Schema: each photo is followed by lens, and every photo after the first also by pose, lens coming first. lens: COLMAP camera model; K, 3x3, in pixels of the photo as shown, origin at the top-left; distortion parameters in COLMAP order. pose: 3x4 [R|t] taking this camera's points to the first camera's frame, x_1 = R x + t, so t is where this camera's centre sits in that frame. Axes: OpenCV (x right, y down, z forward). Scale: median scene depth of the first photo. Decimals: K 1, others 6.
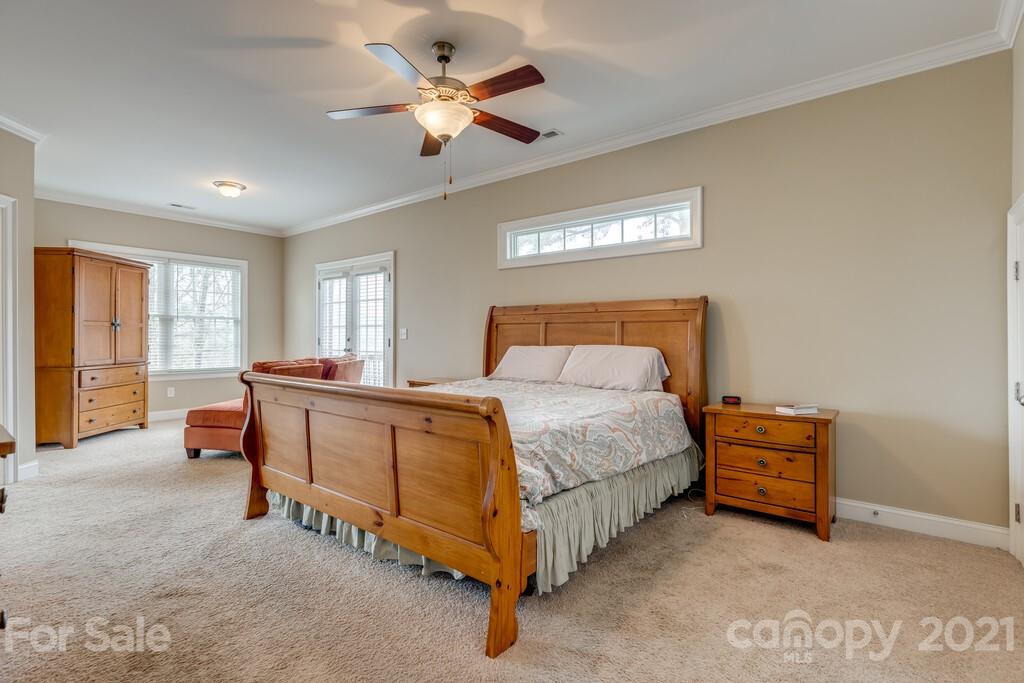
lens RADIAL K [[482.5, 0, 517.0], [0, 482.5, 337.9], [0, 0, 1]] dist [-0.006604, -0.000491]
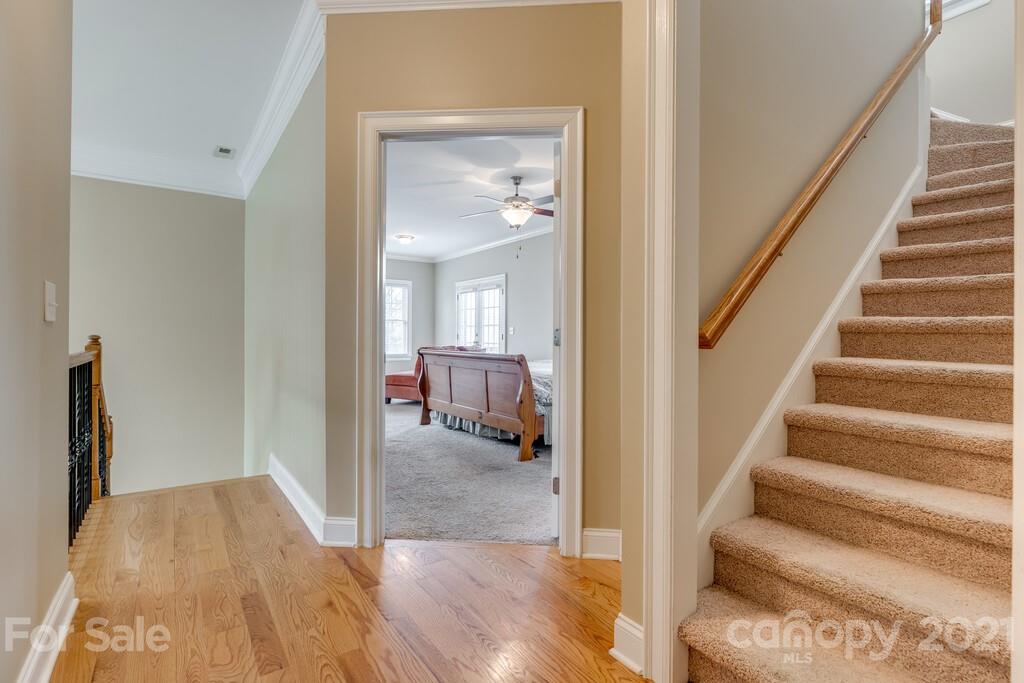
lens RADIAL K [[482.5, 0, 510.1], [0, 482.5, 339.8], [0, 0, 1]] dist [-0.006604, -0.000491]
pose [[0.959317, 0.005391, -0.282278, 0.357481], [-0.004067, 0.999978, 0.005276, 0.023948], [0.282300, -0.003913, 0.959318, -0.822658]]
